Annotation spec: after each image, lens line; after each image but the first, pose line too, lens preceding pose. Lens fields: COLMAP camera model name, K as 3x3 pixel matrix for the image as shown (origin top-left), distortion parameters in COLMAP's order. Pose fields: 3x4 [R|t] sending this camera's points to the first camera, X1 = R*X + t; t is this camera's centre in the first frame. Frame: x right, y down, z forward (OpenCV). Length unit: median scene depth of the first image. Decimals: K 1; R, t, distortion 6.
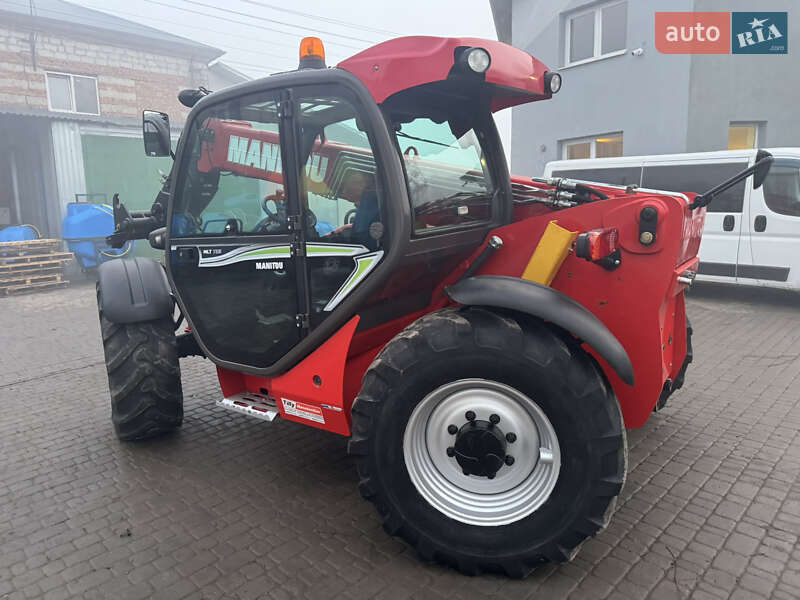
lens RADIAL K [[567.0, 0, 396.6], [0, 567.0, 296.0], [0, 0, 1]] dist [0.059370, -0.061704]
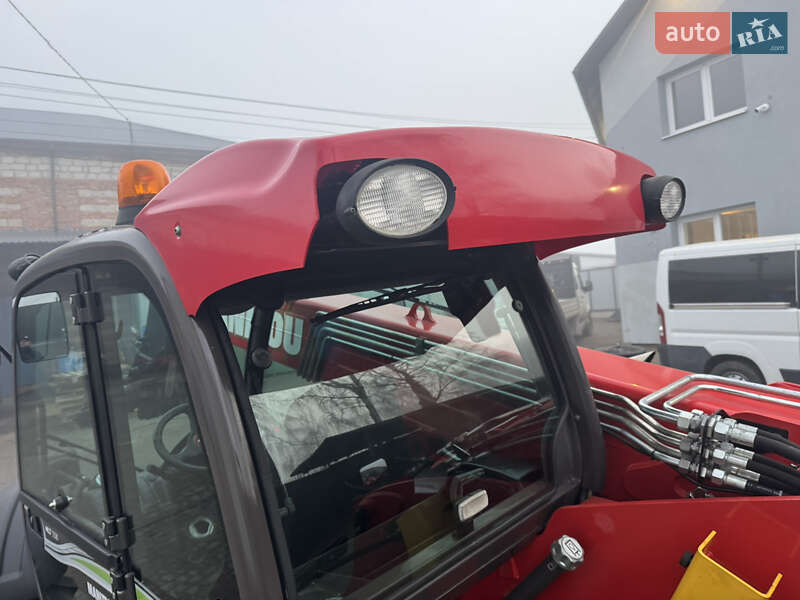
lens RADIAL K [[568.3, 0, 400.0], [0, 568.3, 300.0], [0, 0, 1]] dist [0.042617, -0.051321]
pose [[0.982303, -0.063784, -0.176102, 0.131561], [0.039832, 0.989860, -0.136344, -0.219660], [0.183013, 0.126917, 0.974884, 0.493721]]
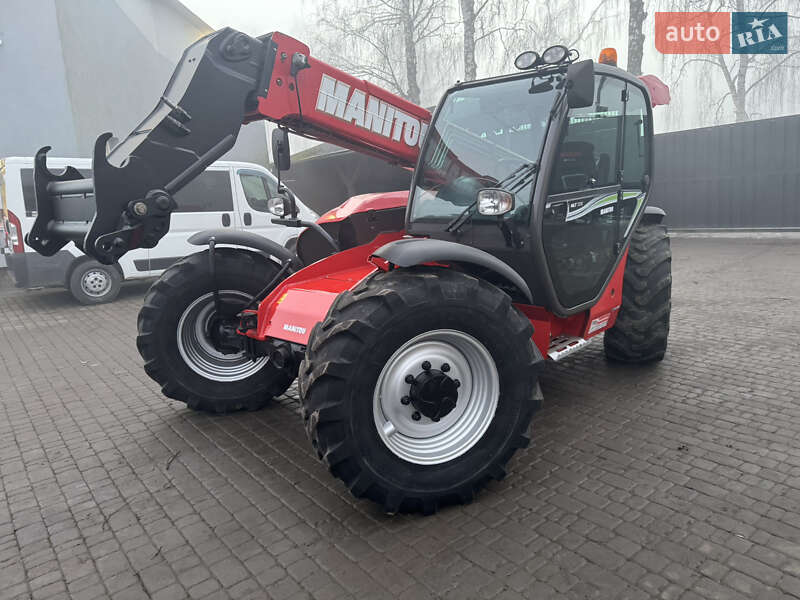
lens RADIAL K [[563.5, 0, 400.0], [0, 563.5, 300.0], [0, 0, 1]] dist [0.050690, -0.053333]
pose [[0.117251, -0.159584, 0.980196, -1.470153], [0.204537, 0.969725, 0.133413, -0.116675], [-0.971811, 0.184844, 0.146342, 1.228281]]
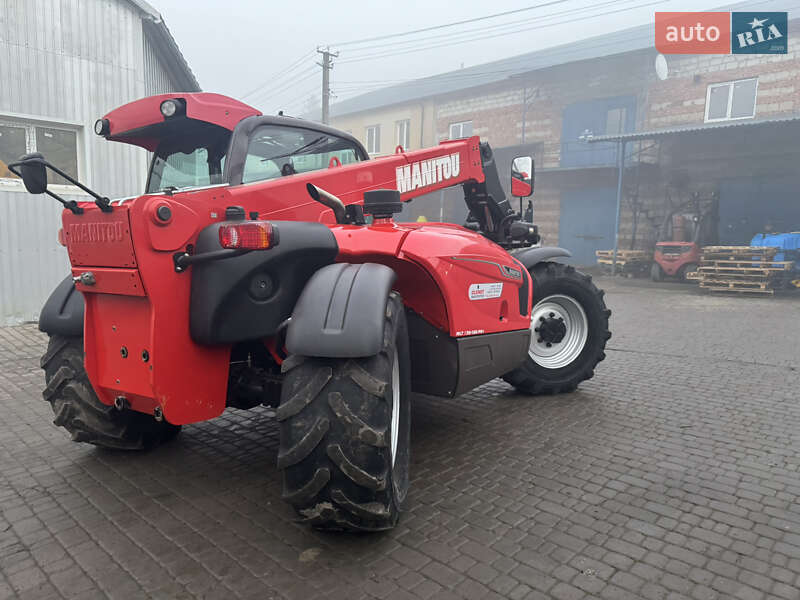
lens RADIAL K [[568.3, 0, 400.0], [0, 568.3, 300.0], [0, 0, 1]] dist [0.042617, -0.051321]
pose [[0.028334, 0.157811, -0.987063, 1.368363], [-0.162864, 0.974993, 0.151206, -0.213905], [0.986242, 0.156473, 0.053327, 1.313853]]
